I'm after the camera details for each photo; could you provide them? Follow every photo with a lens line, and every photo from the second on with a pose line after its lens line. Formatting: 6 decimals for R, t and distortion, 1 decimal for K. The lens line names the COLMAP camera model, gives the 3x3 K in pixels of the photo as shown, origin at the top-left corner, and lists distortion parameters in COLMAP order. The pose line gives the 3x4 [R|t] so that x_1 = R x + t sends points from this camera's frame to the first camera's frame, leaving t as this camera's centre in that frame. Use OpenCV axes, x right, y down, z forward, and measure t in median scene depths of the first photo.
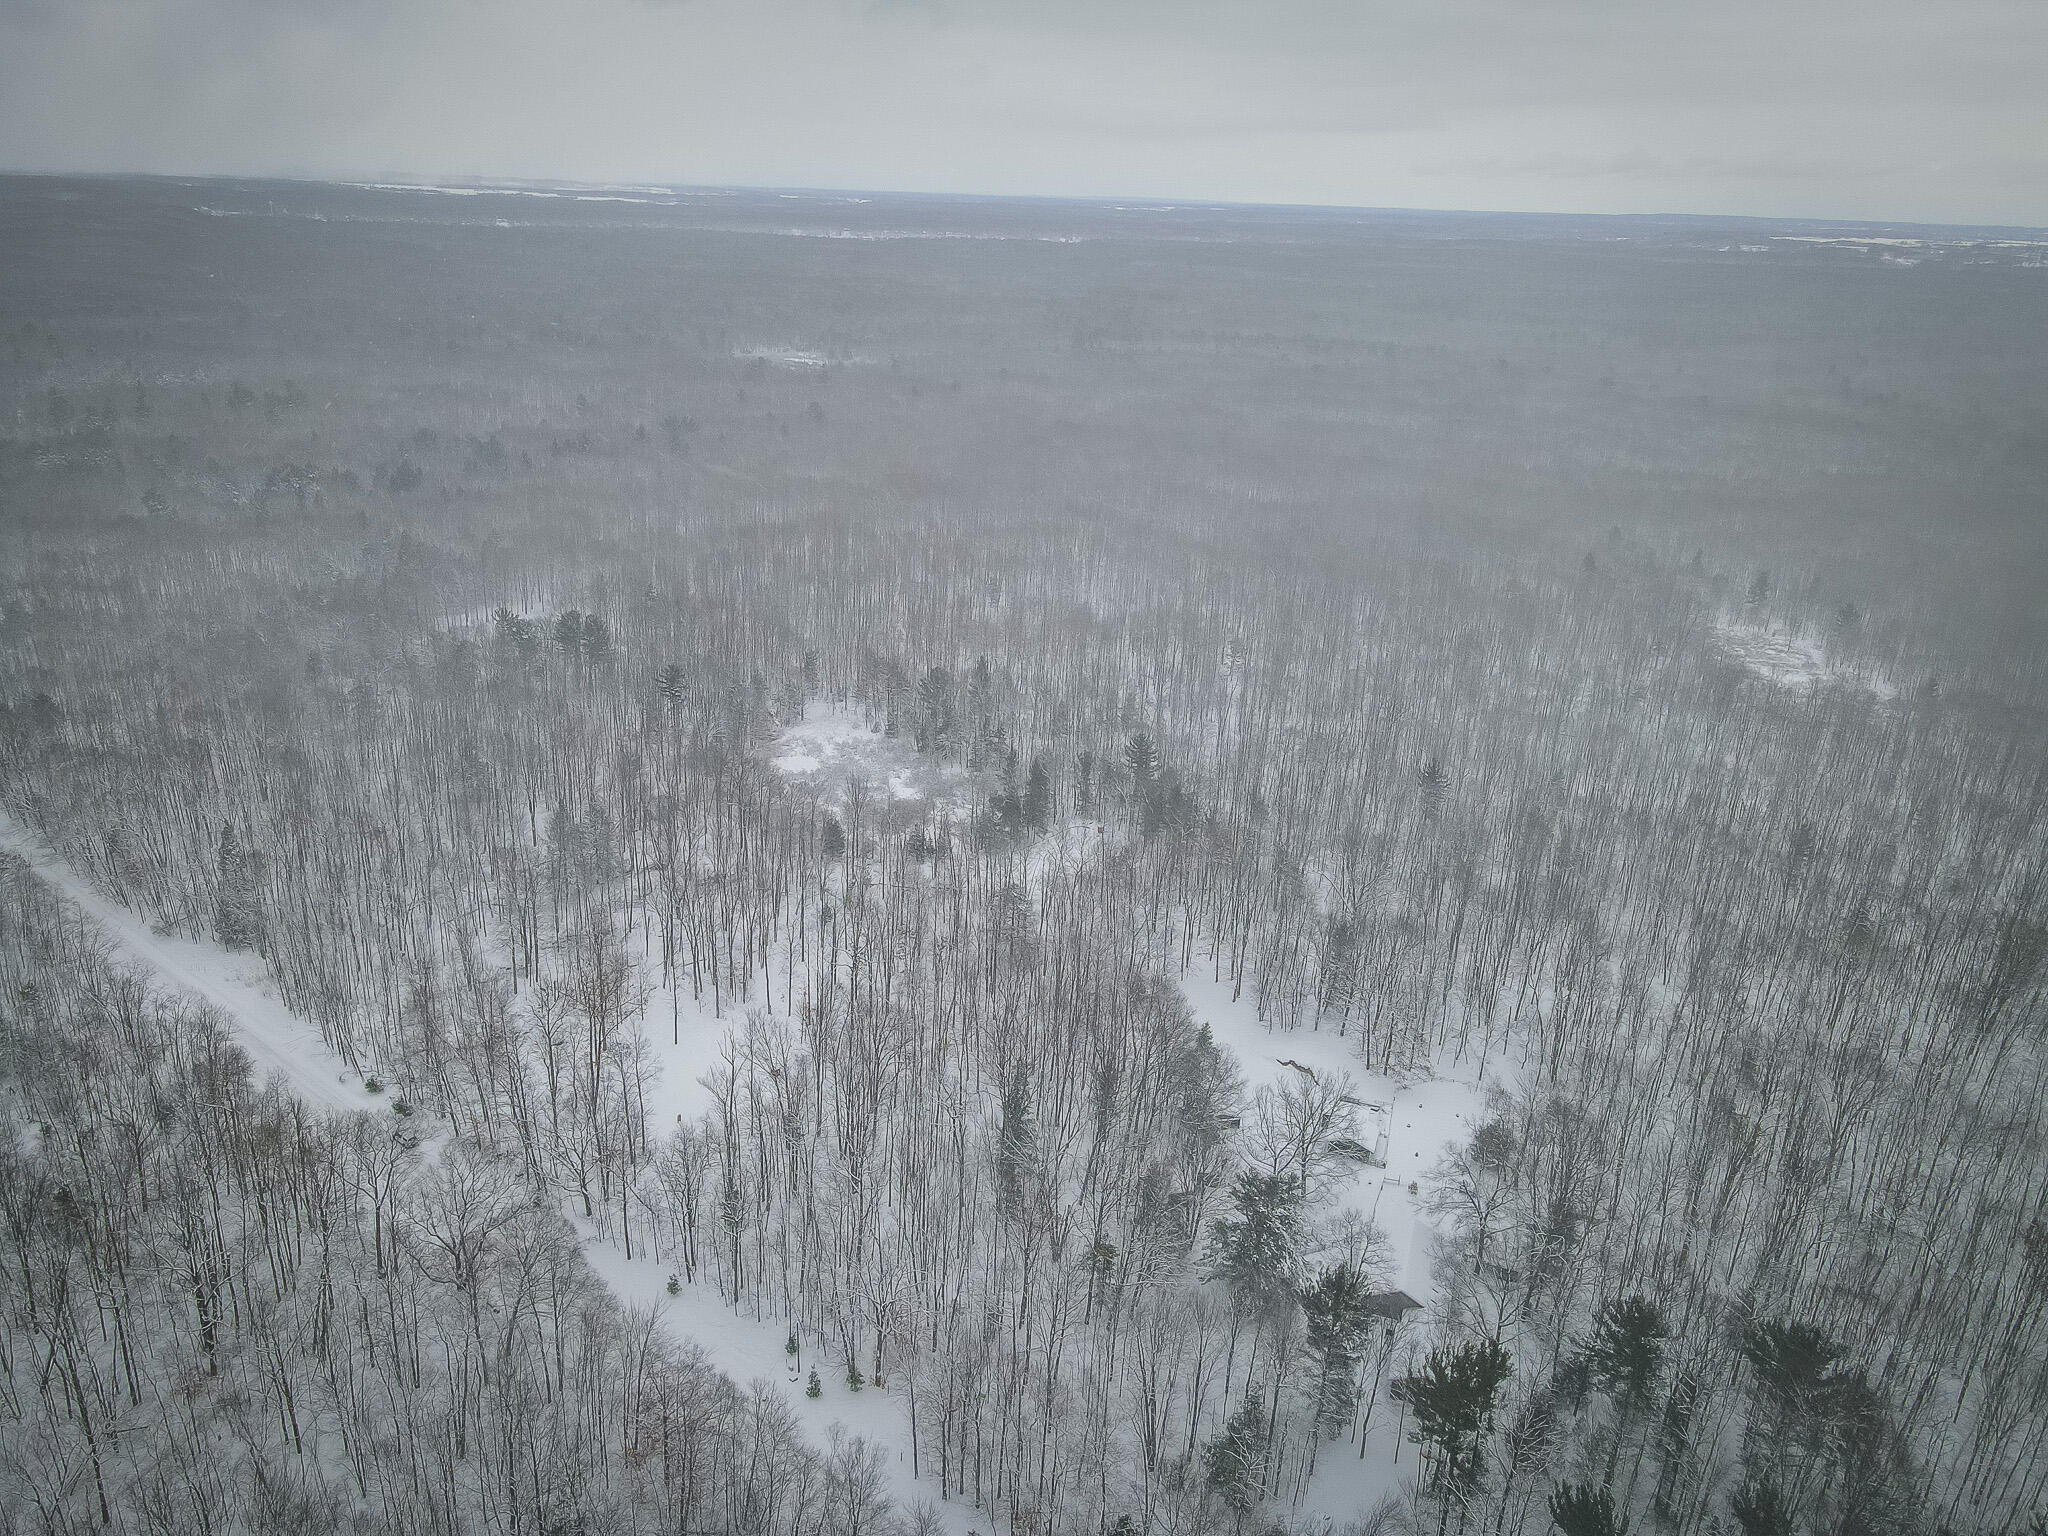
lens RADIAL K [[1492.6, 0, 1035.0], [0, 1492.6, 761.1], [0, 0, 1]] dist [0.015896, 0.003381]
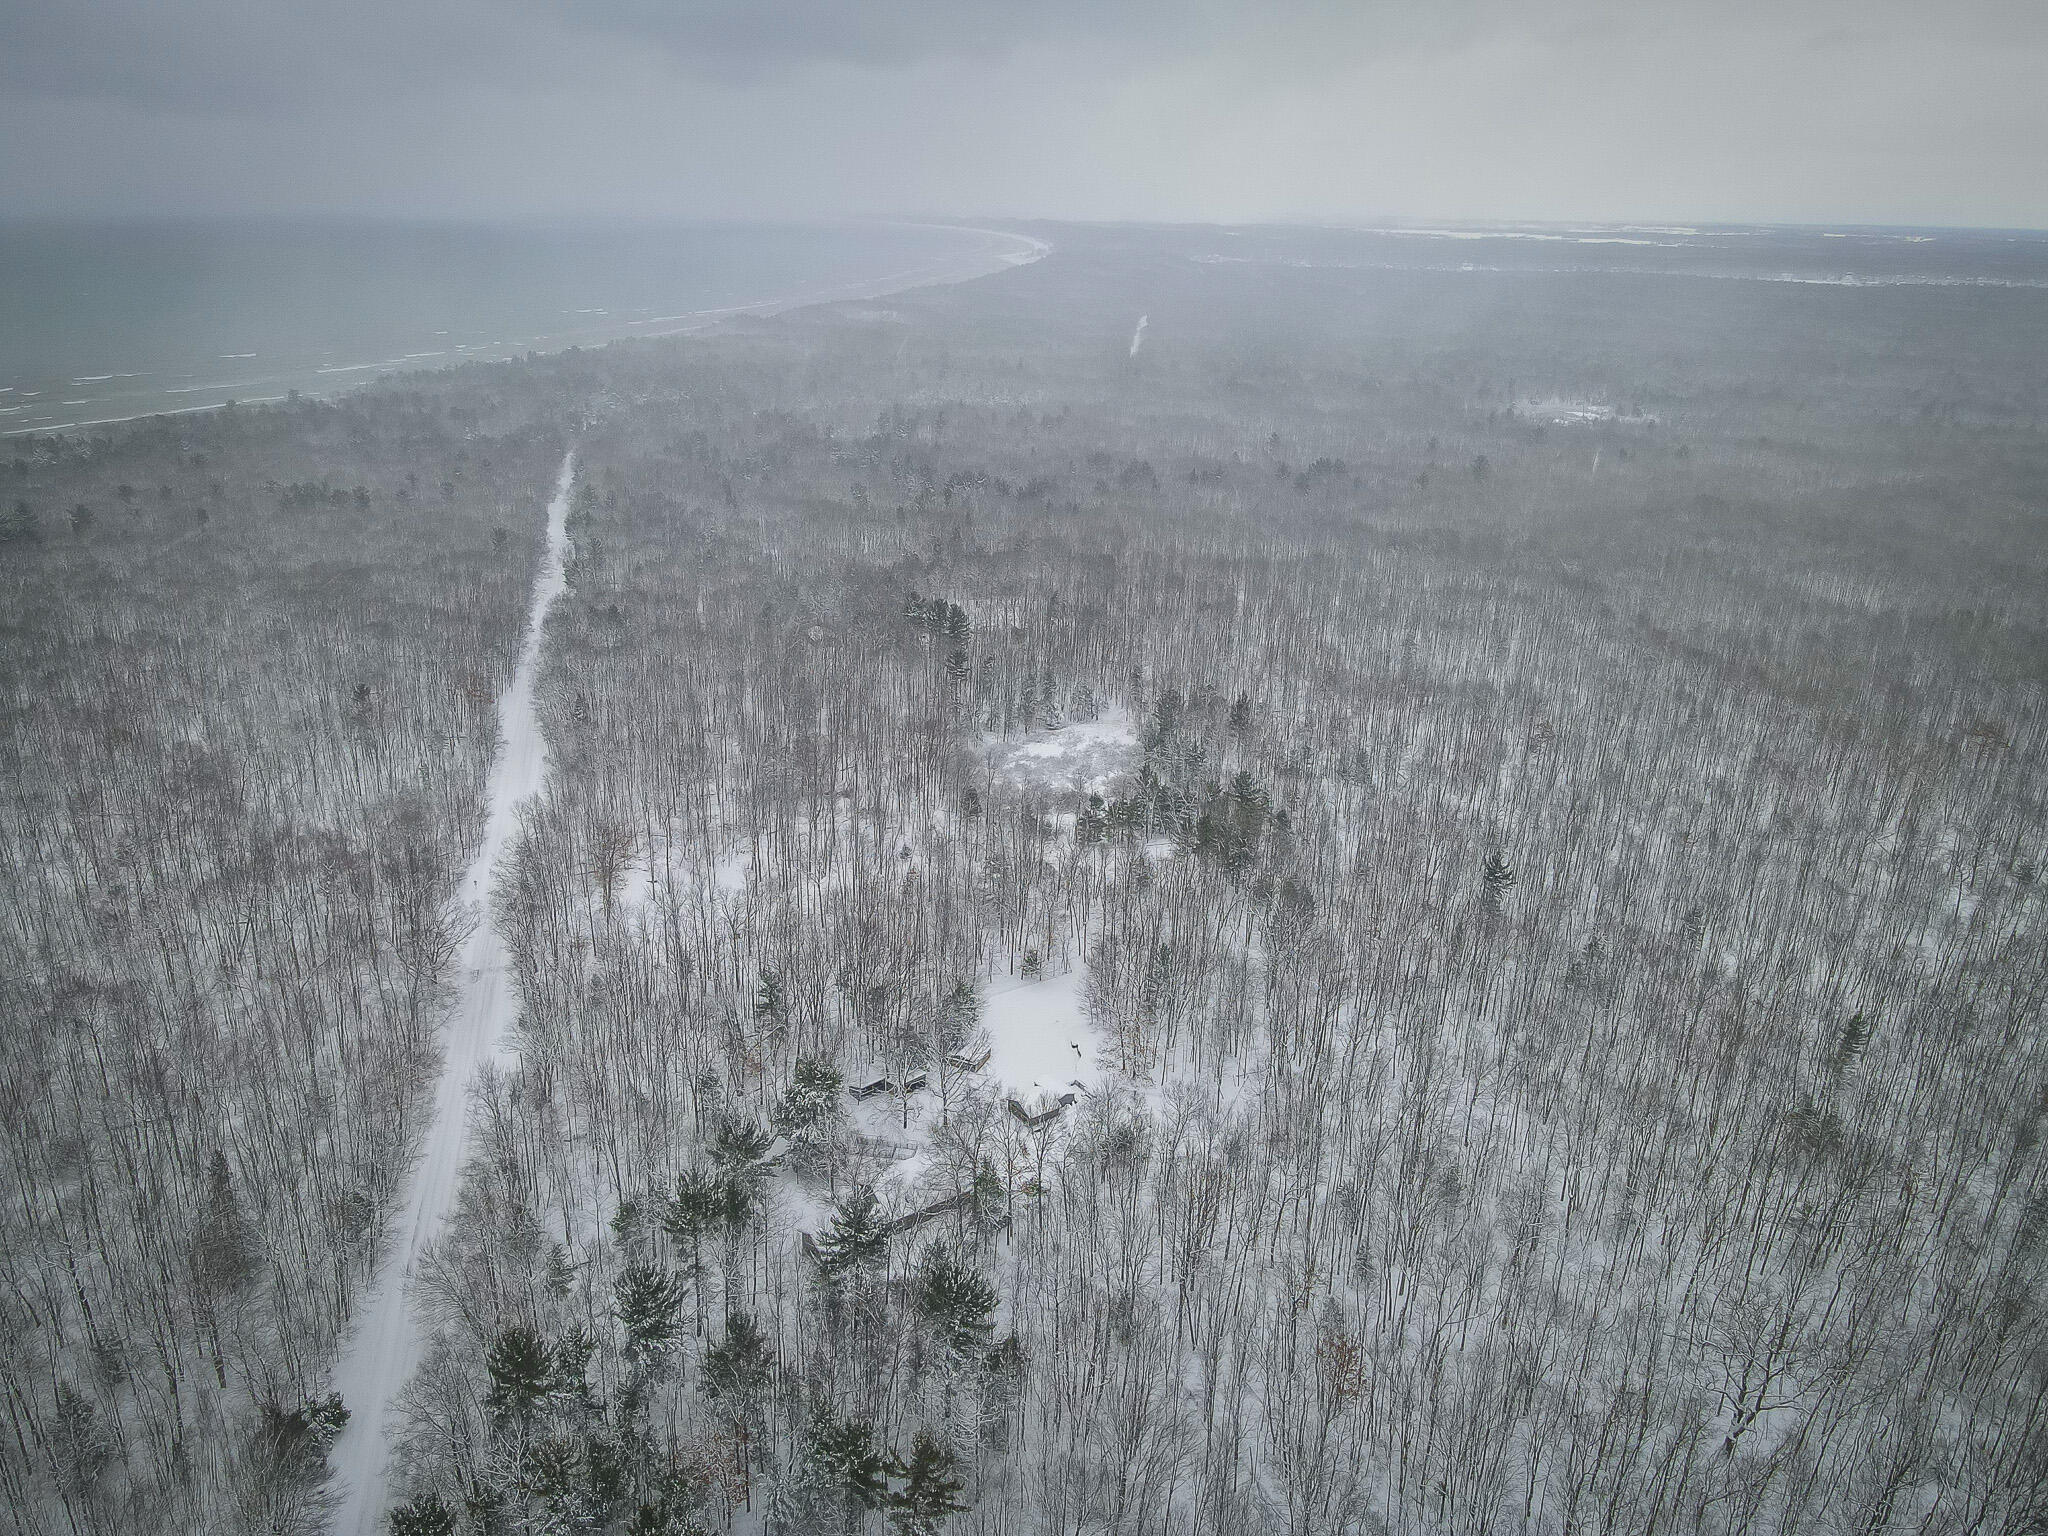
lens RADIAL K [[1492.6, 0, 1010.3], [0, 1492.6, 772.6], [0, 0, 1]] dist [0.015896, 0.003381]
pose [[0.808072, 0.192927, -0.556596, 0.513513], [-0.203104, 0.978160, 0.044180, -0.029827], [0.552963, 0.077346, 0.829608, 0.013384]]
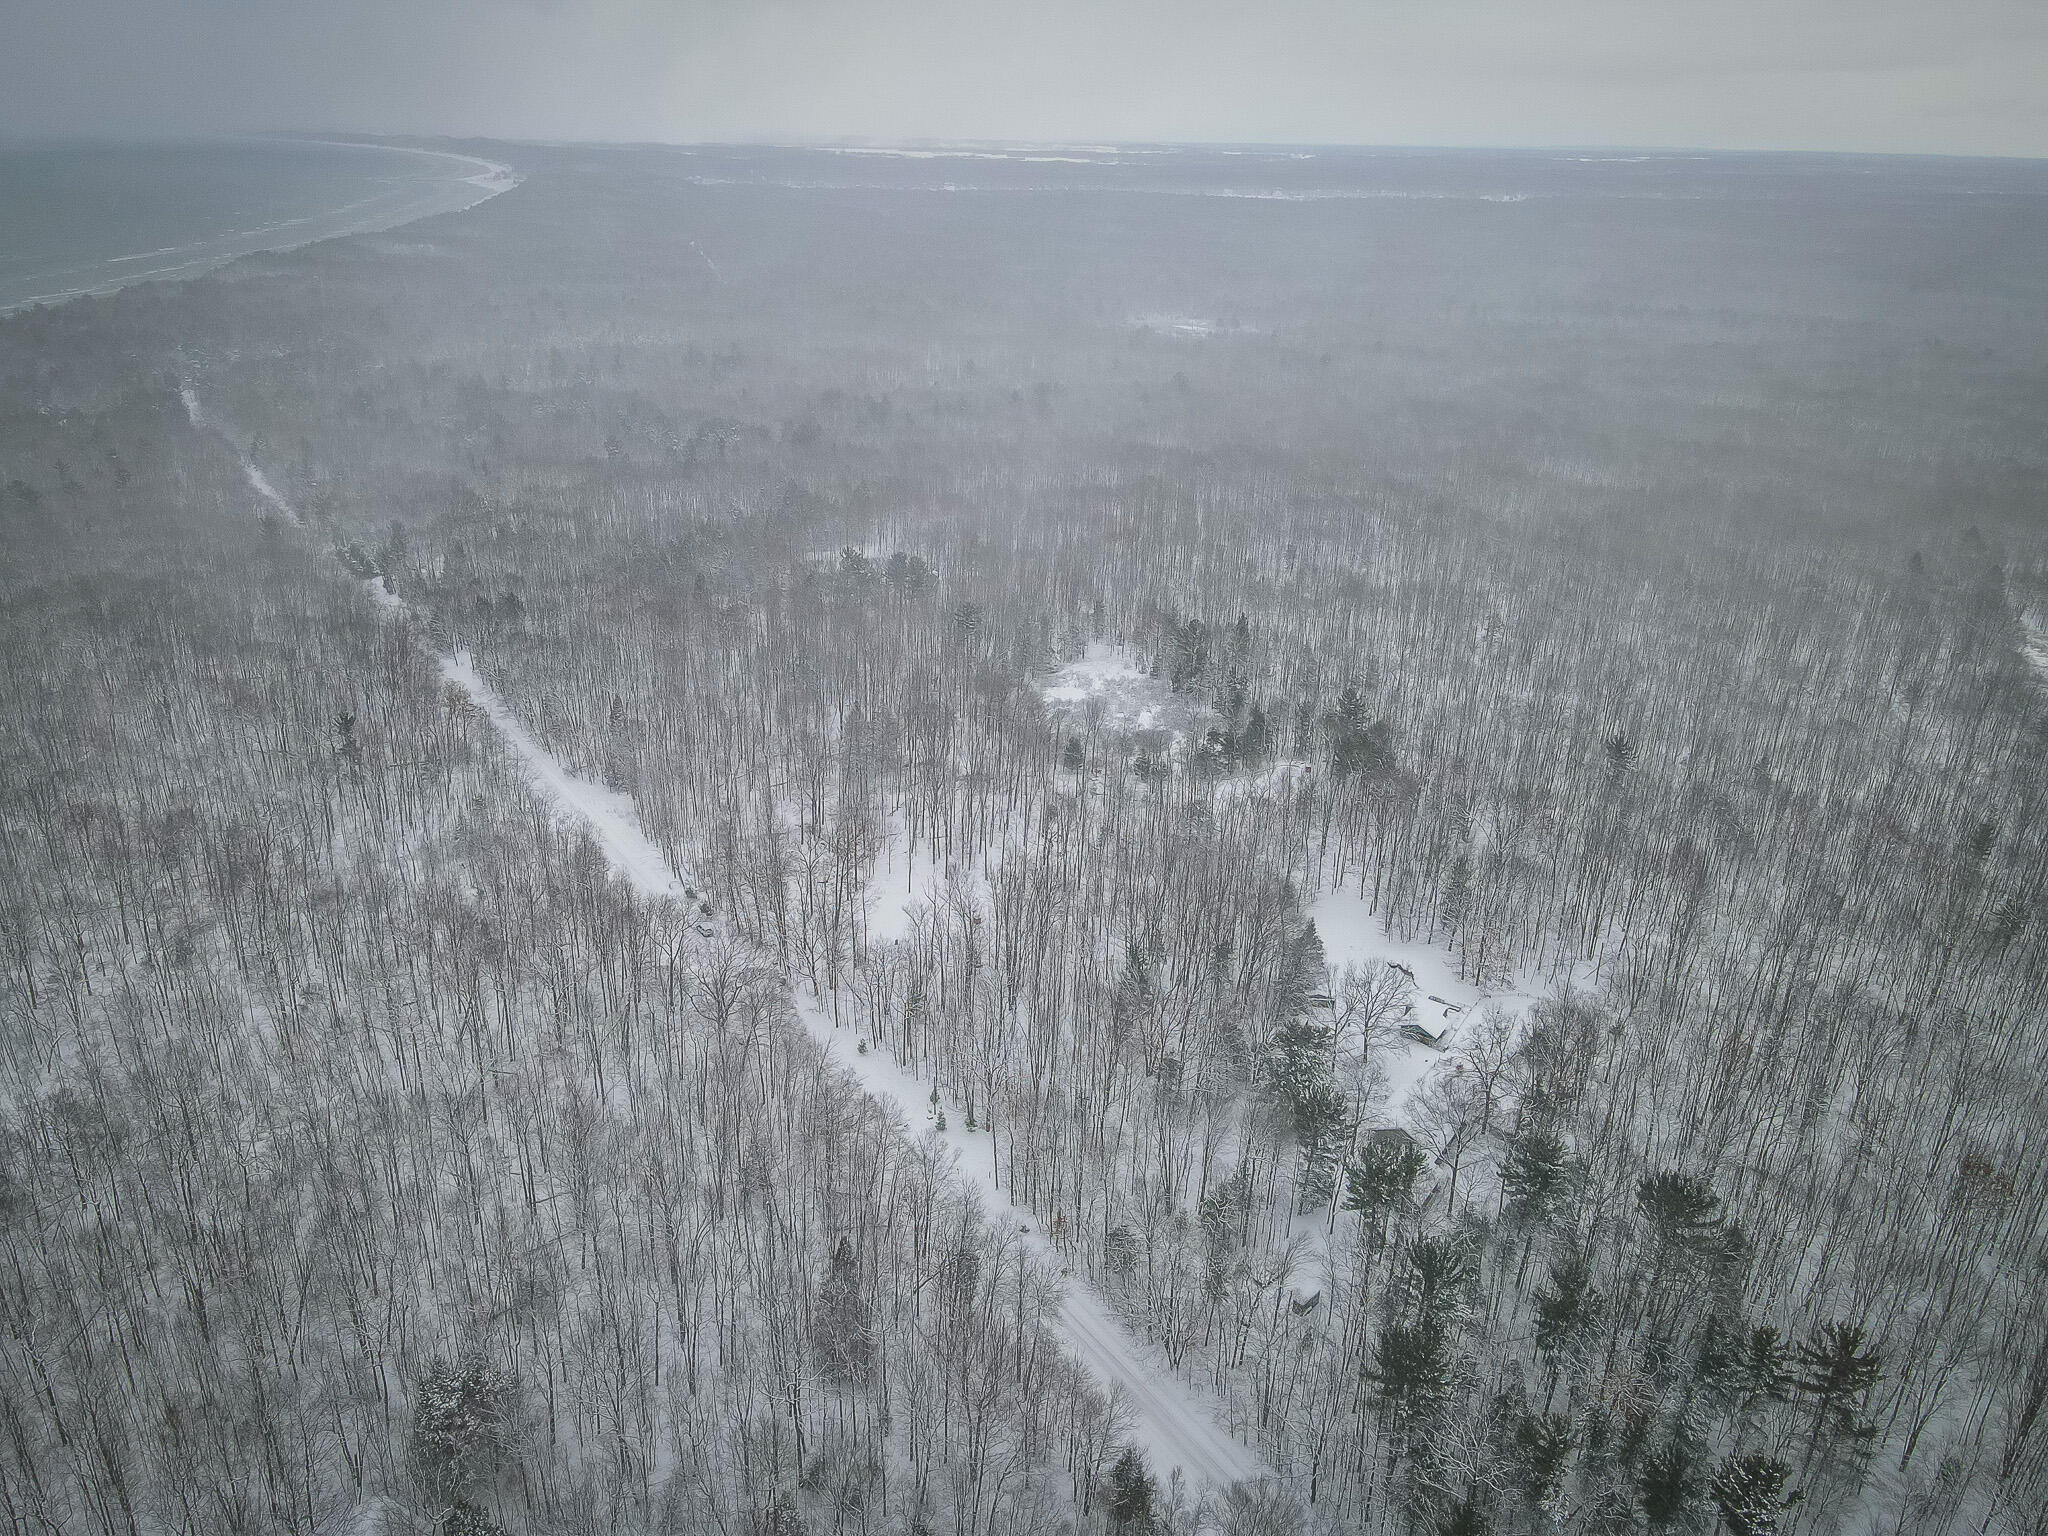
lens RADIAL K [[1492.6, 0, 1024.4], [0, 1492.6, 769.2], [0, 0, 1]] dist [0.015896, 0.003381]
pose [[0.960921, 0.093132, -0.260684, 0.128023], [-0.085284, 0.995501, 0.041284, 0.016405], [0.263356, -0.017439, 0.964541, -0.148956]]
